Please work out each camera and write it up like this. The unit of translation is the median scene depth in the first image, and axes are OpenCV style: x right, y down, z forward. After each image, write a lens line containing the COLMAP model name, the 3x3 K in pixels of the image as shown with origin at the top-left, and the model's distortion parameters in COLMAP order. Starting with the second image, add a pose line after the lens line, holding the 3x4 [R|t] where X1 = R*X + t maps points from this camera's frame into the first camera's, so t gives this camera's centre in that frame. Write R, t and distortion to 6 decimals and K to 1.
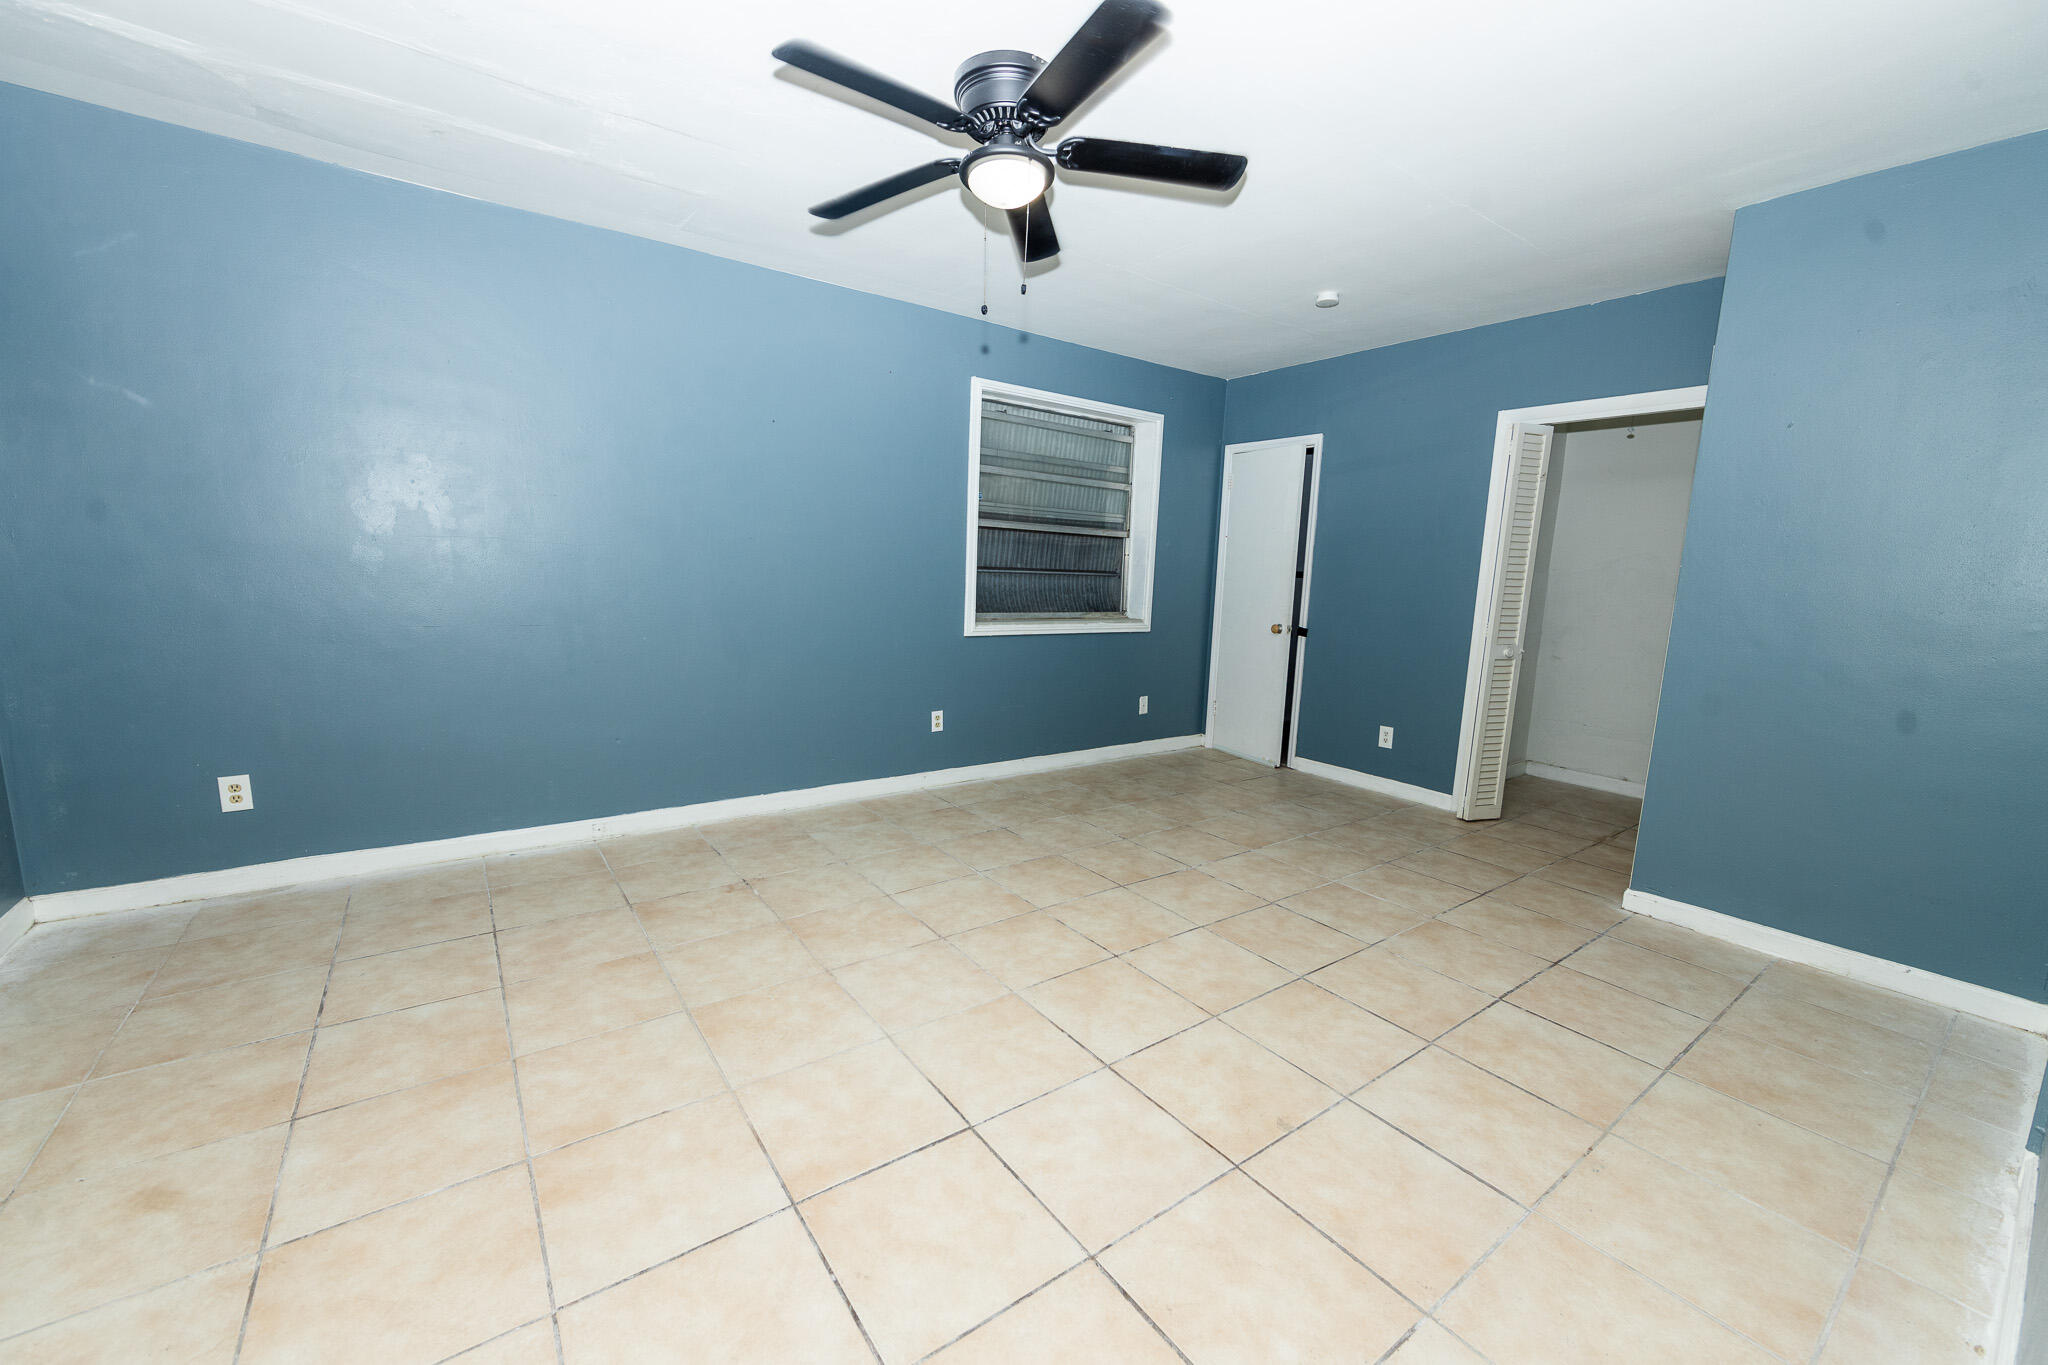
lens RADIAL K [[798.9, 0, 1014.5], [0, 798.9, 688.0], [0, 0, 1]] dist [-0.004685, 0.000153]
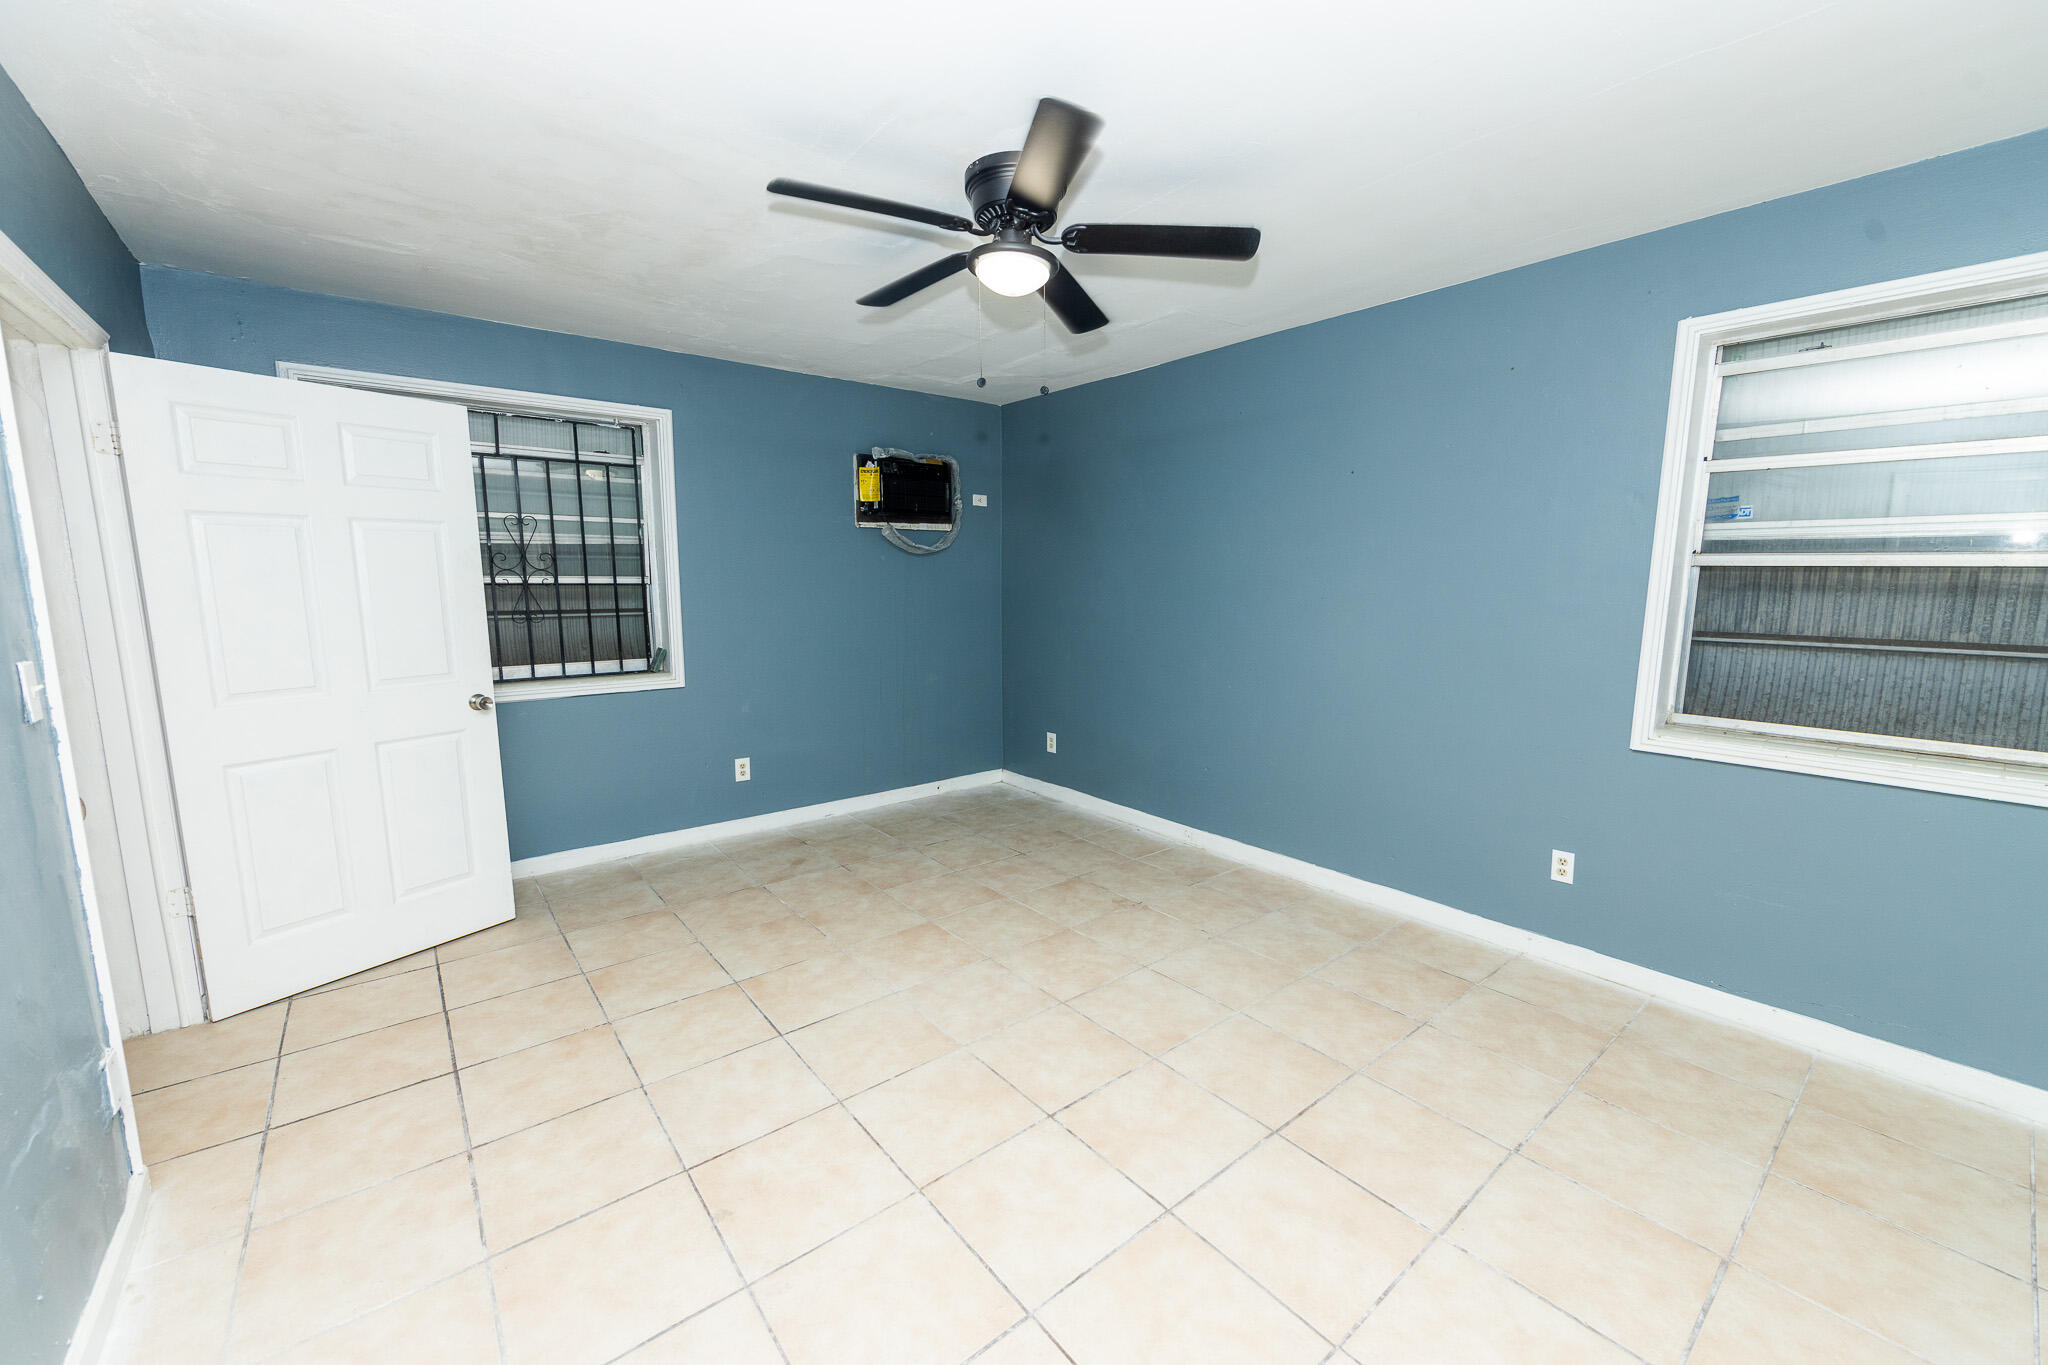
lens RADIAL K [[798.9, 0, 1014.5], [0, 798.9, 688.0], [0, 0, 1]] dist [-0.004685, 0.000153]
pose [[0.048772, 0.107139, -0.993047, 0.801276], [-0.149829, 0.983765, 0.098779, -0.155290], [0.987508, 0.143969, 0.064033, 0.759875]]
